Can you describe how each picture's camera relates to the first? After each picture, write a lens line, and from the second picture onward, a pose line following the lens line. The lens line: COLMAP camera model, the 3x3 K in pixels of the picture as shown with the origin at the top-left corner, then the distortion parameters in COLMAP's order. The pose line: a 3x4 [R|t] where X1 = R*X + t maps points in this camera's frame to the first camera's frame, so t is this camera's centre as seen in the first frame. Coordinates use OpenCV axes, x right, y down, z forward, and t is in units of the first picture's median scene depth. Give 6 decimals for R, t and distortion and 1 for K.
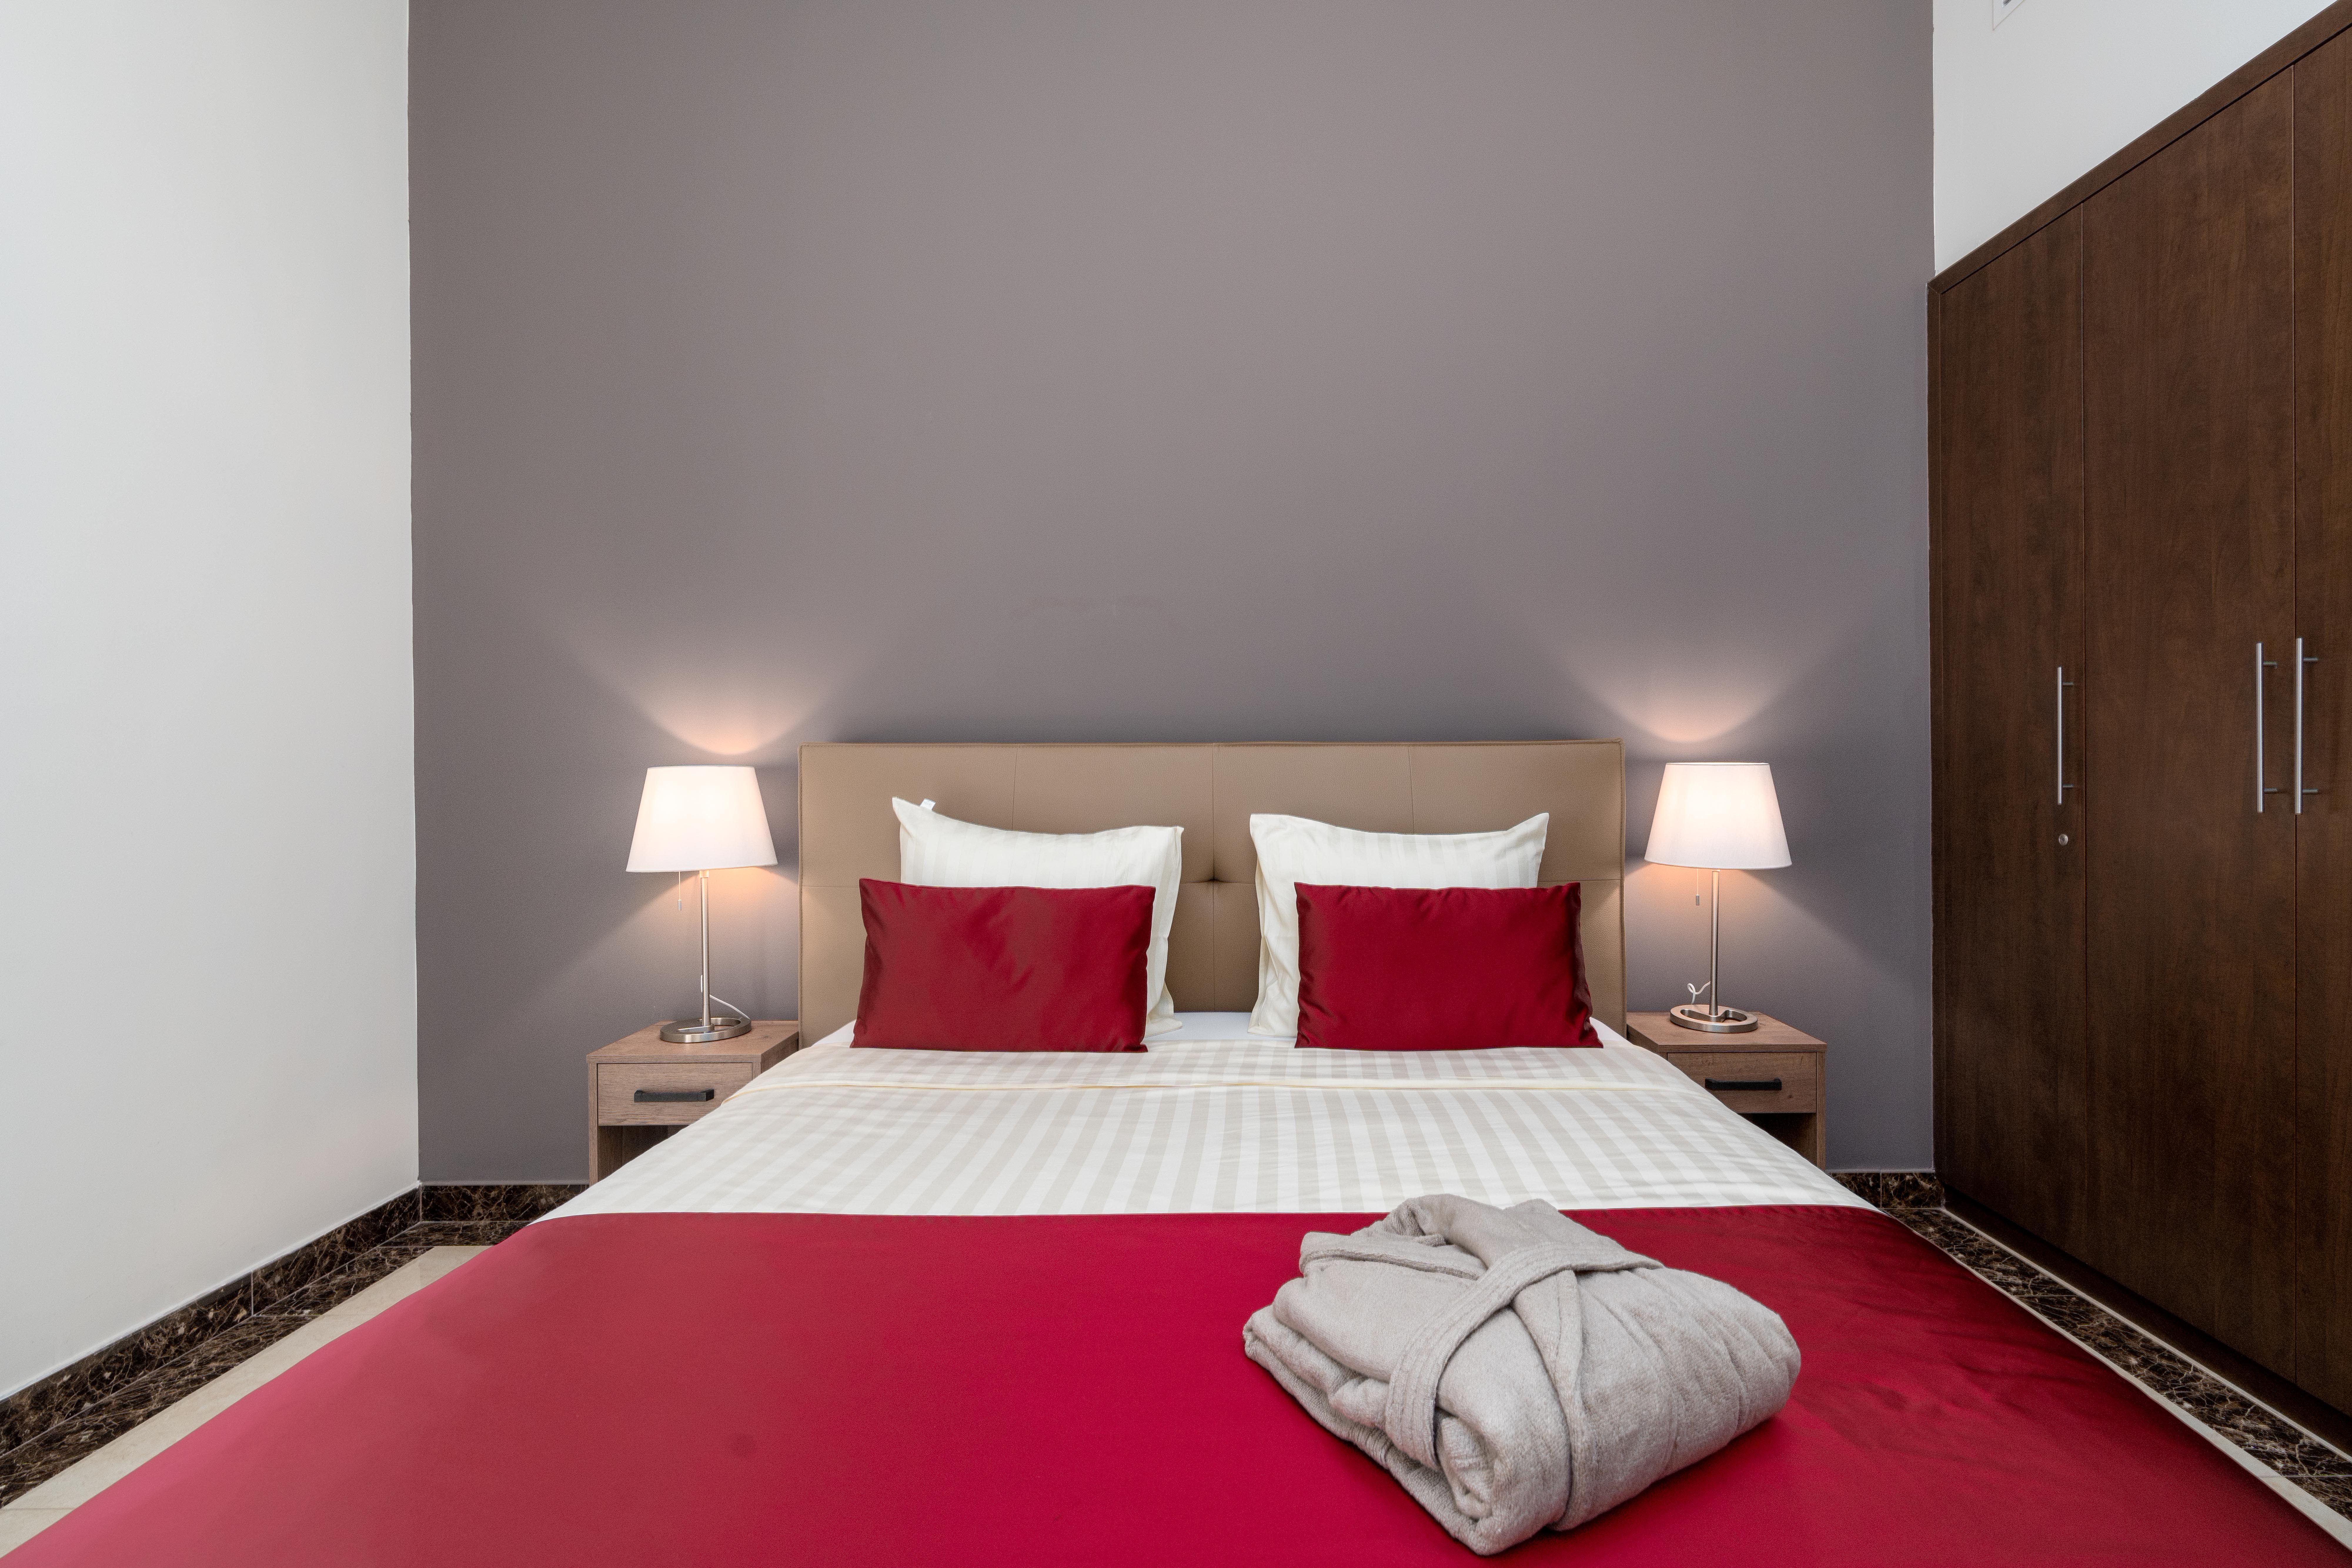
lens RADIAL K [[1074.8, 0, 1170.1], [0, 1074.8, 782.2], [0, 0, 1]] dist [-0.013815, 0.006276]
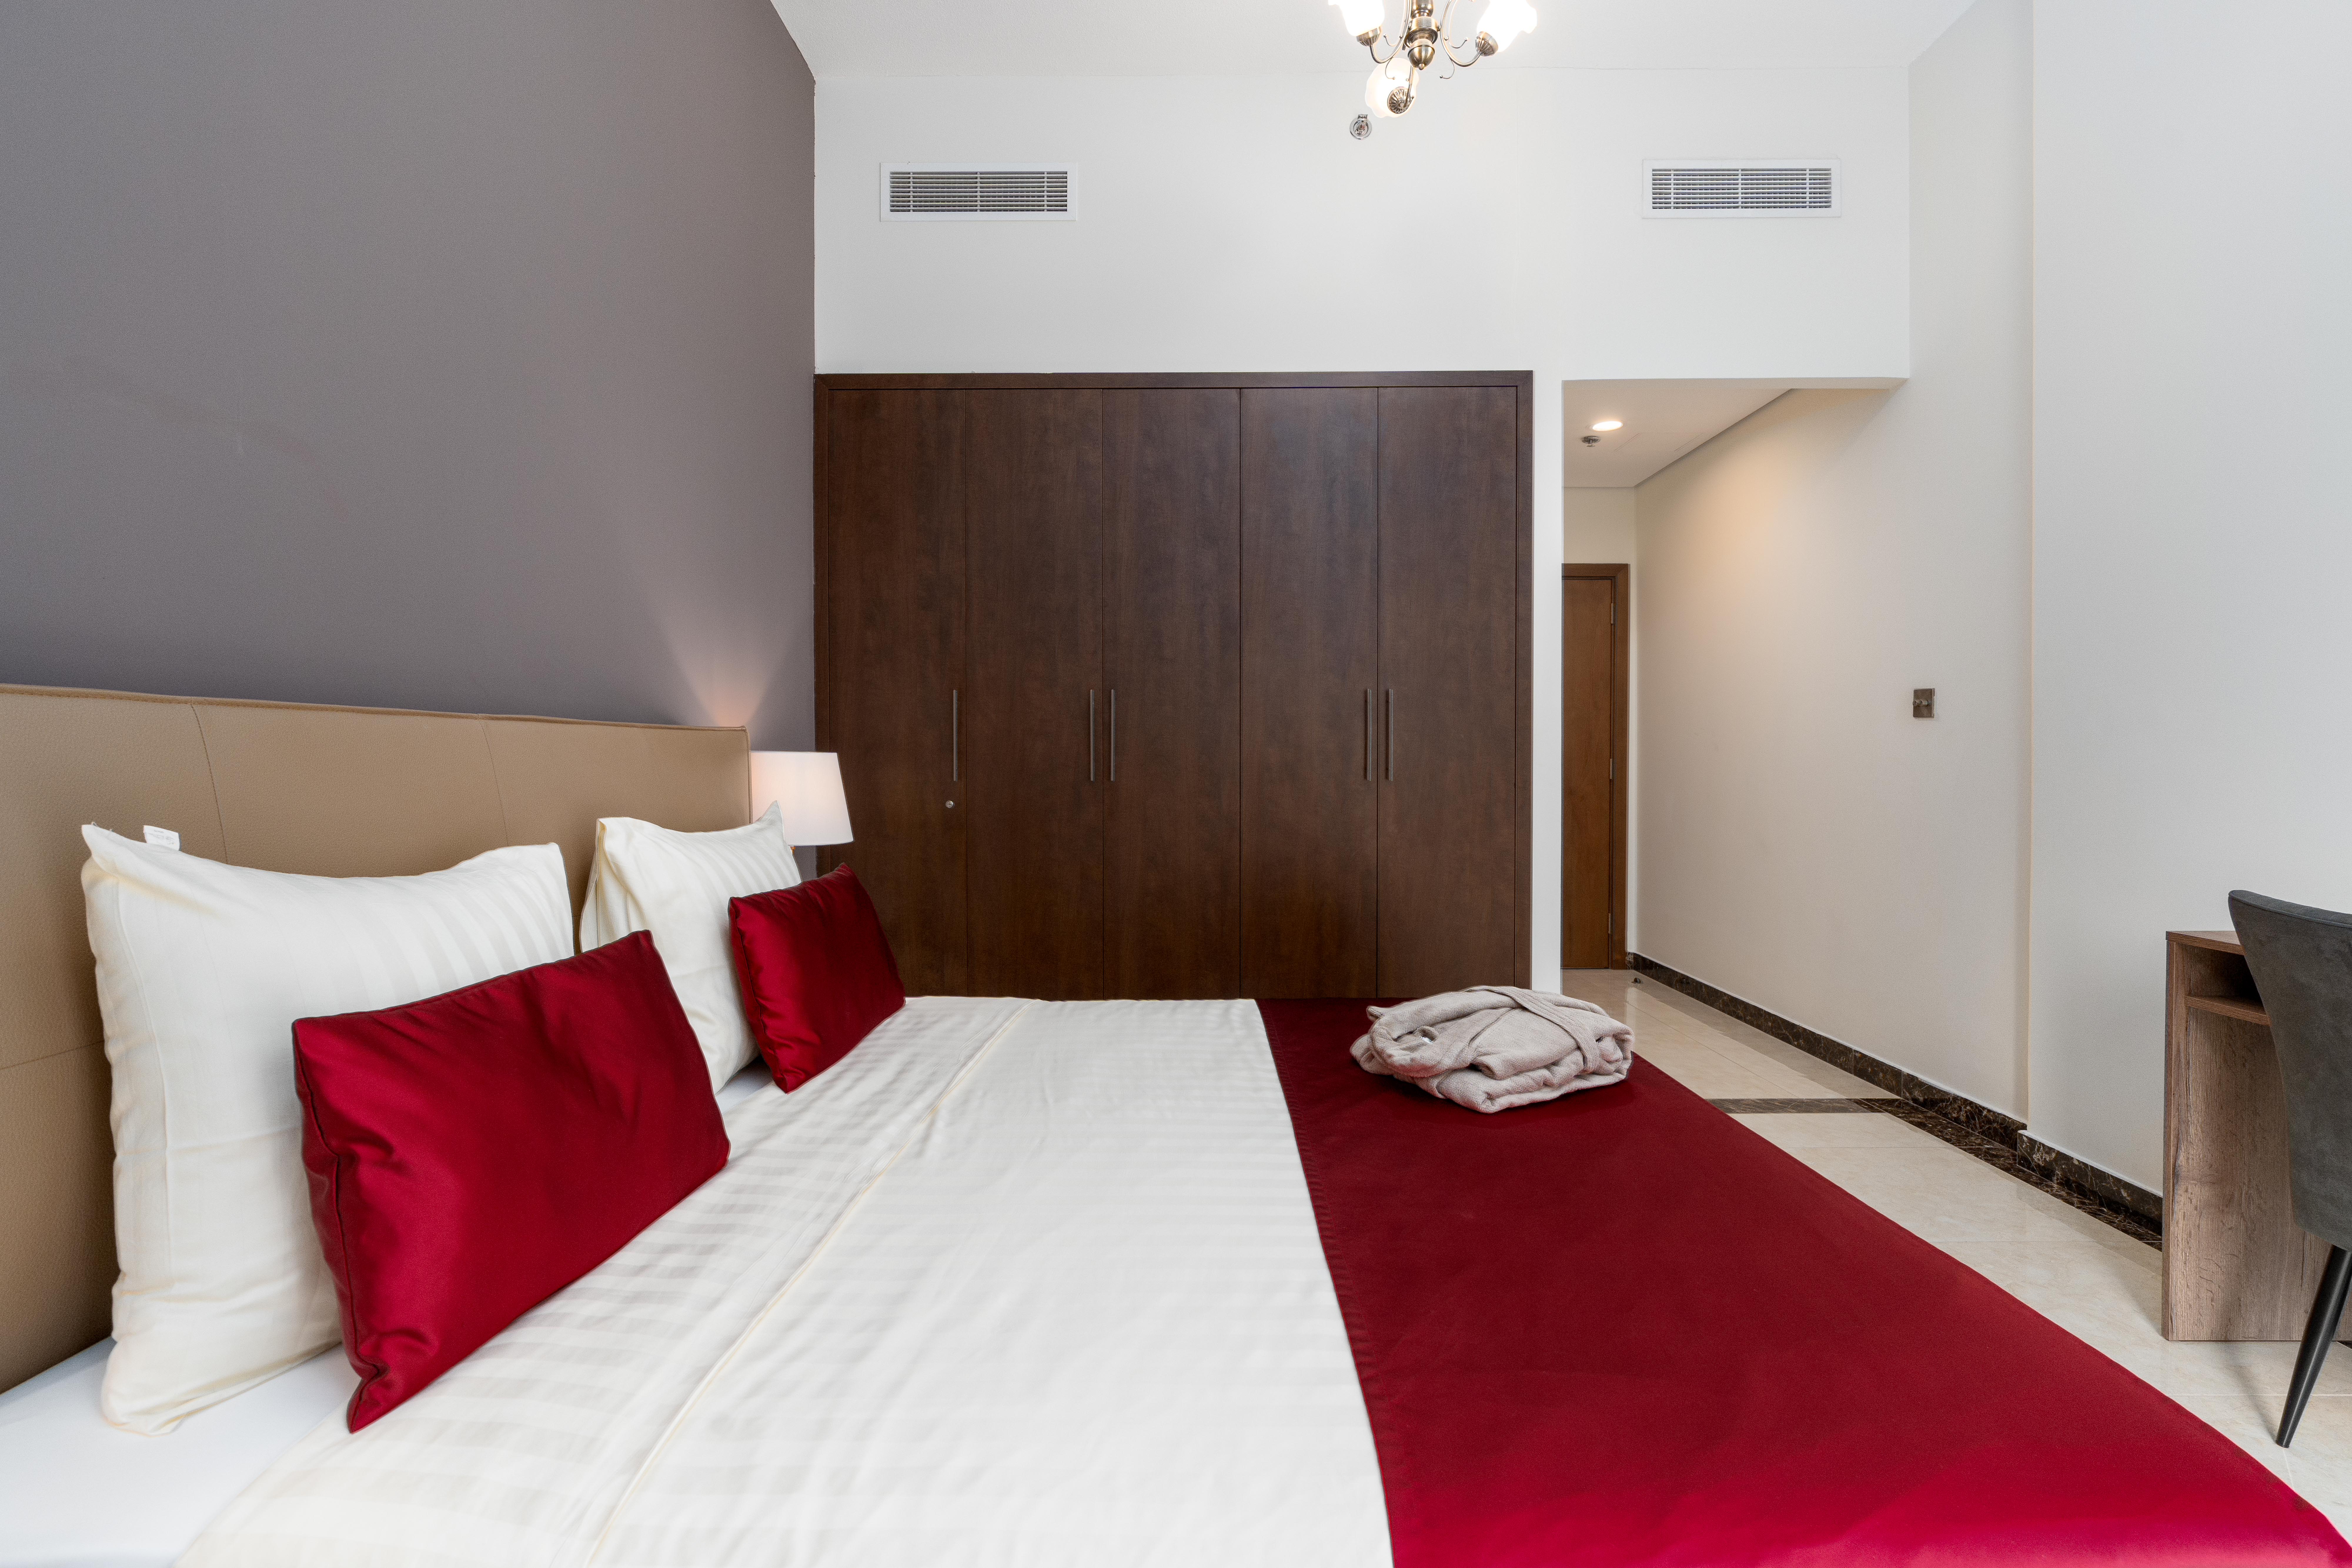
lens RADIAL K [[1074.8, 0, 1170.1], [0, 1074.8, 782.2], [0, 0, 1]] dist [-0.013815, 0.006276]
pose [[-0.018715, -0.019296, 0.999639, -0.672816], [0.010336, 0.999757, 0.019491, -0.003595], [-0.999771, 0.010697, -0.018511, 0.701544]]
